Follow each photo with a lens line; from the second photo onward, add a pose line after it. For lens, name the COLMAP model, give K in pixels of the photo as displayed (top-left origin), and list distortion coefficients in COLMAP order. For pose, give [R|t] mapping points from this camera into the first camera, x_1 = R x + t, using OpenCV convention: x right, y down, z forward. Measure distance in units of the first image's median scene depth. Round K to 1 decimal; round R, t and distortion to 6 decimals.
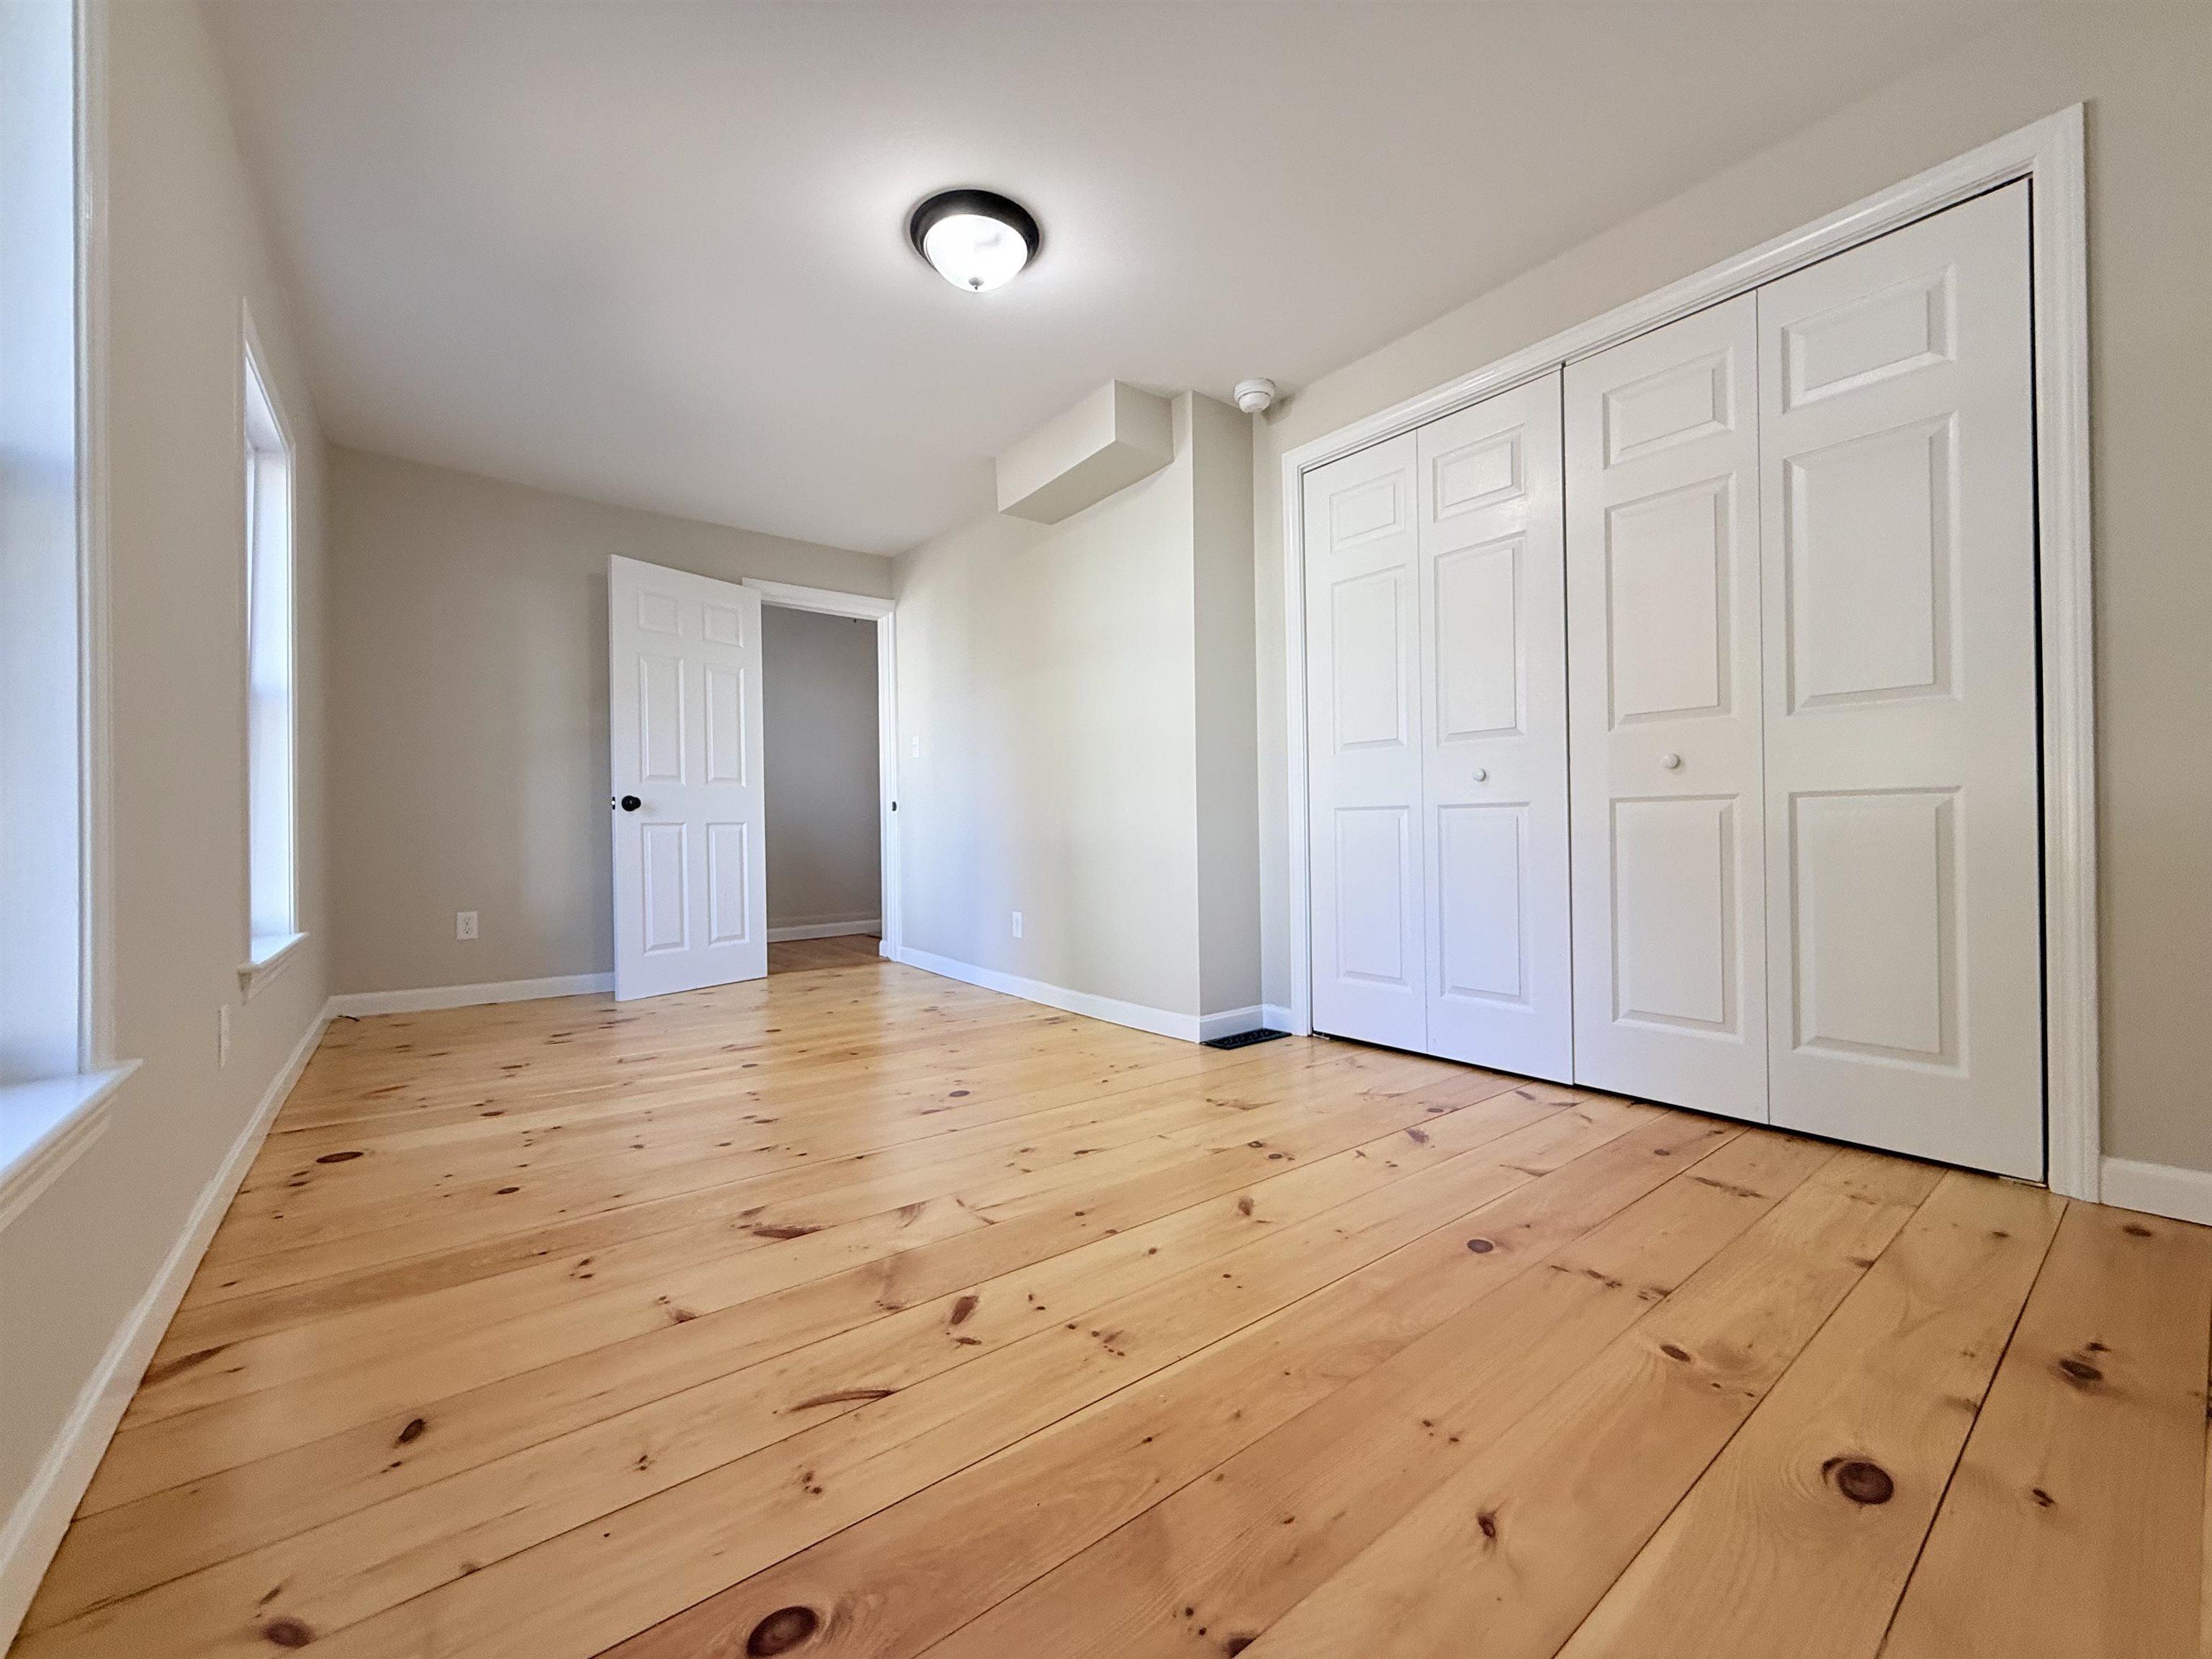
lens RADIAL K [[879.9, 0, 1102.6], [0, 879.9, 826.0], [0, 0, 1]] dist [0.000436, -0.000206]
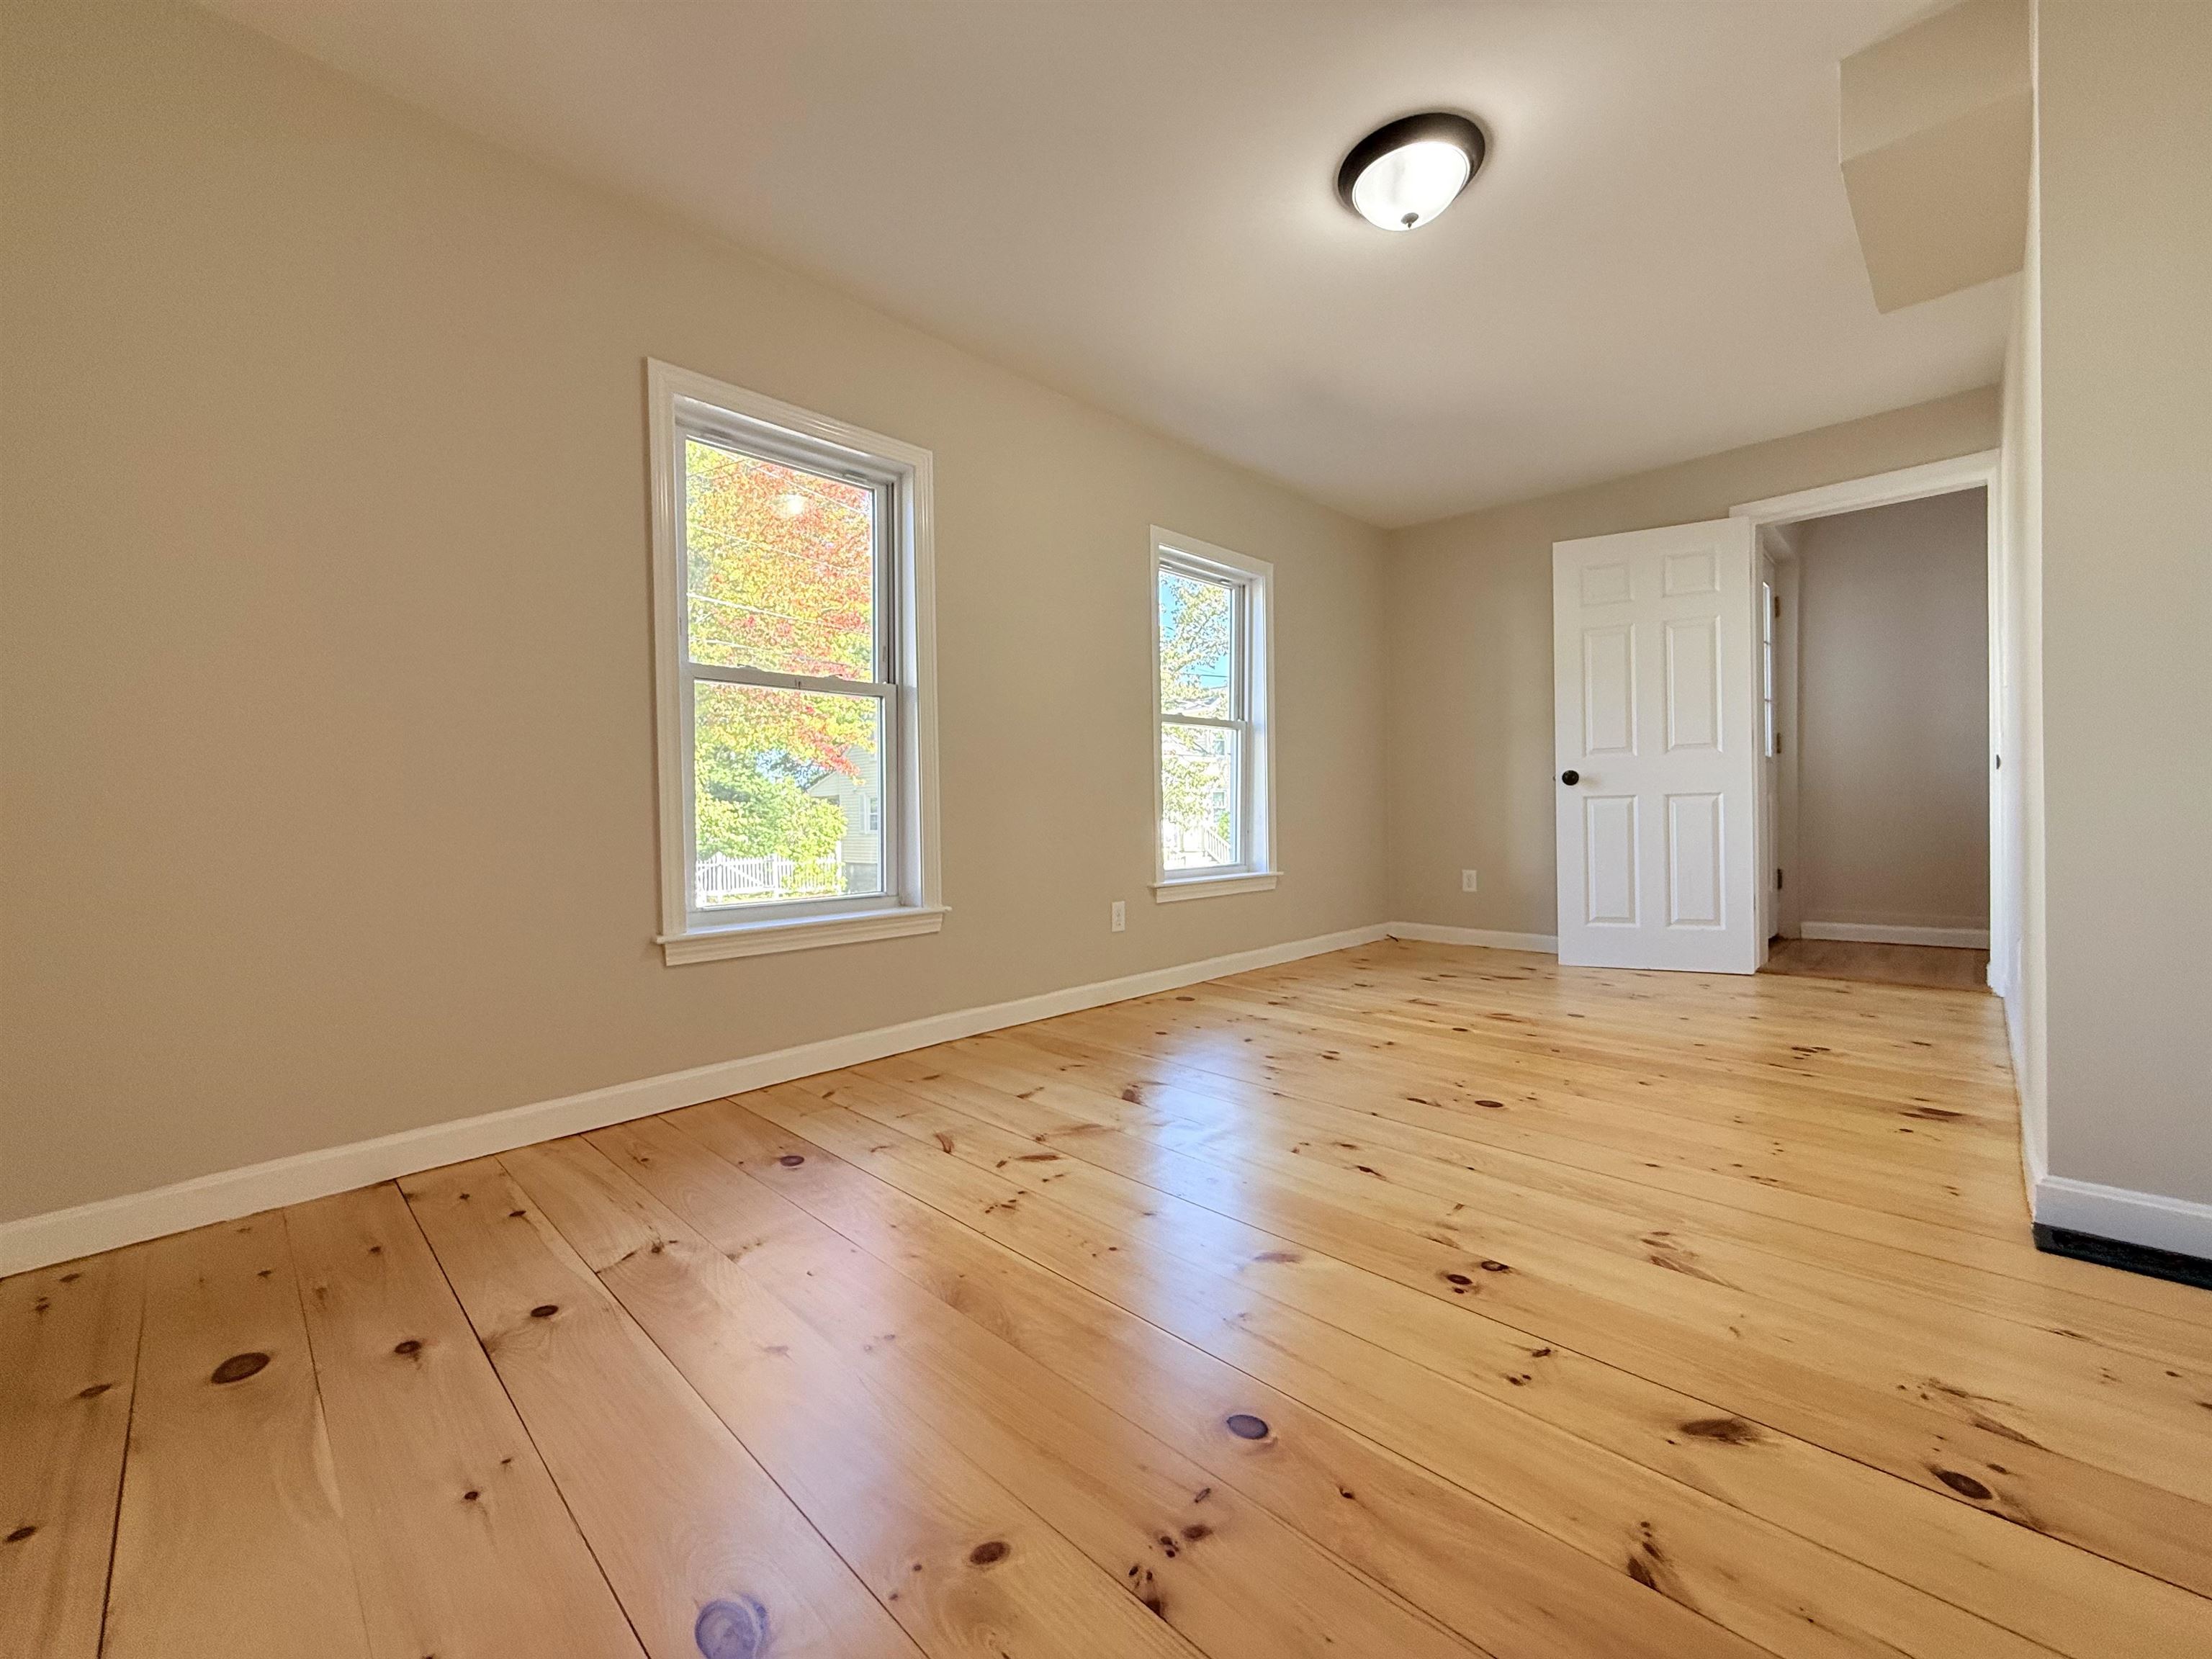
lens RADIAL K [[879.9, 0, 1099.9], [0, 879.9, 820.9], [0, 0, 1]] dist [0.000436, -0.000206]
pose [[0.132291, 0.018014, -0.991047, 0.767412], [0.022109, 0.999532, 0.021120, -0.016146], [0.990964, -0.024705, 0.131831, 0.559277]]
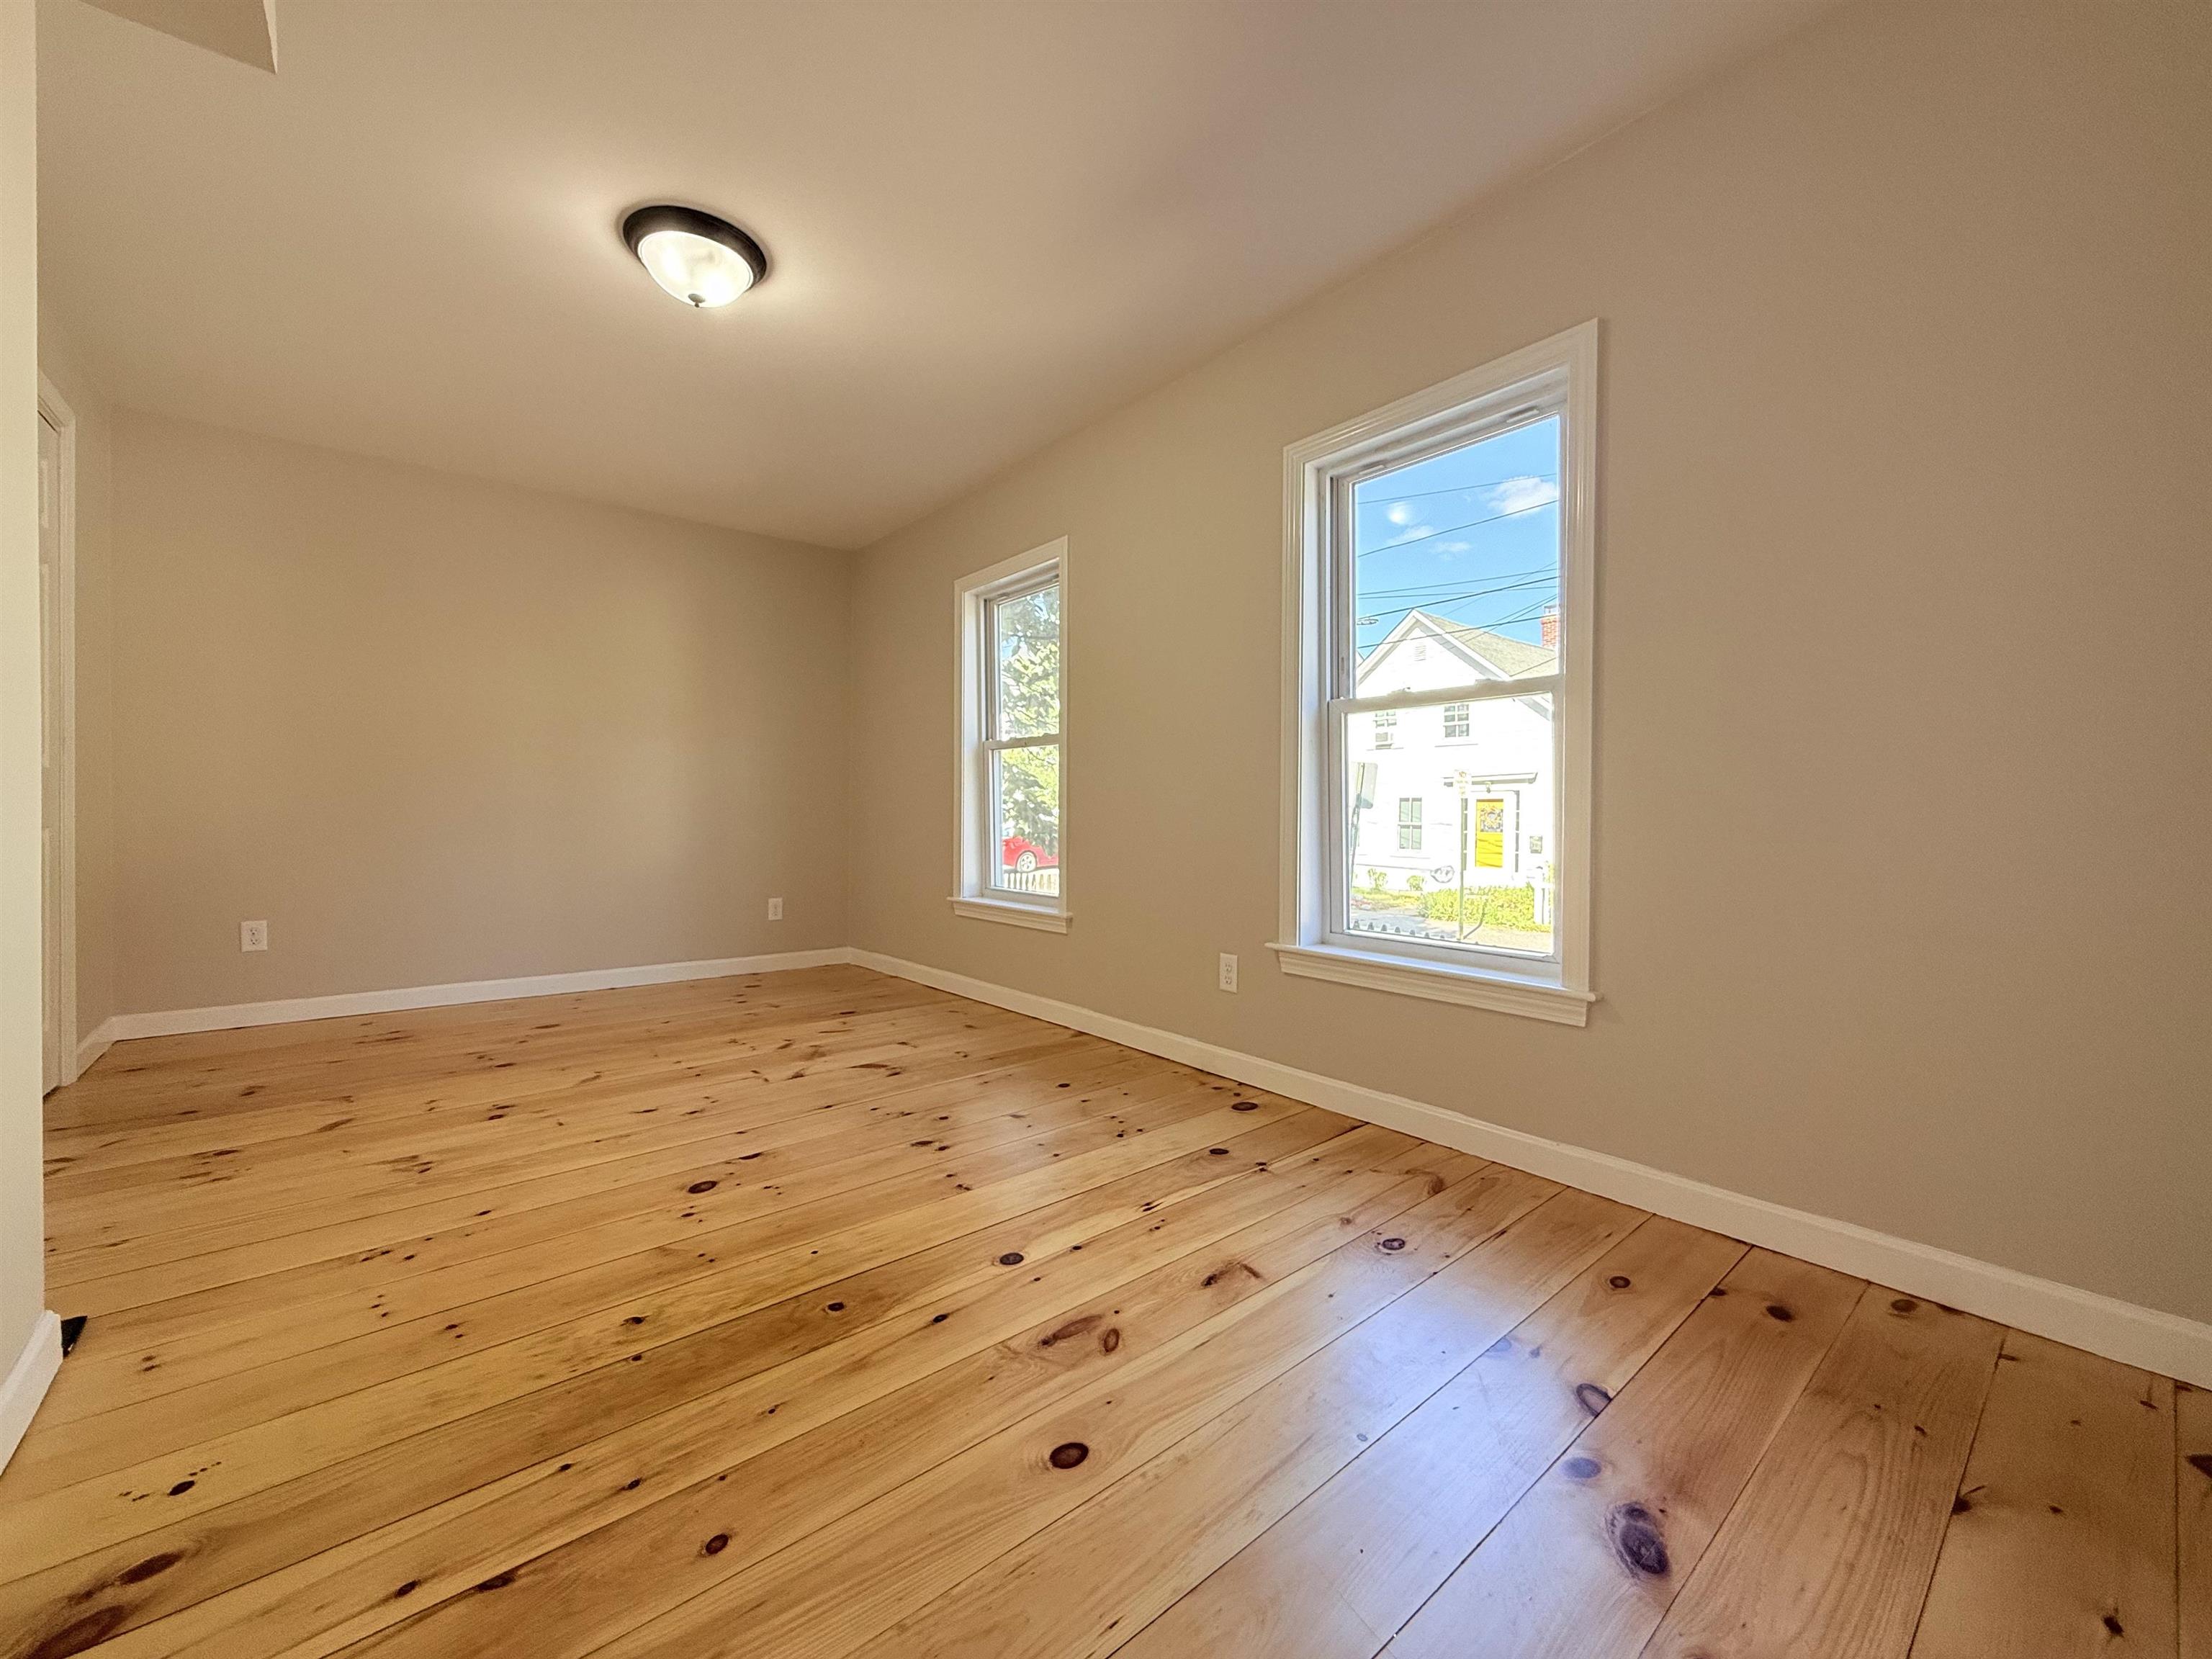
lens RADIAL K [[879.9, 0, 1108.0], [0, 879.9, 823.6], [0, 0, 1]] dist [0.000436, -0.000206]
pose [[-0.999445, 0.009885, -0.031808, -0.583302], [0.009749, 0.999943, 0.004457, -0.033423], [0.031850, 0.004144, -0.999484, 2.069599]]
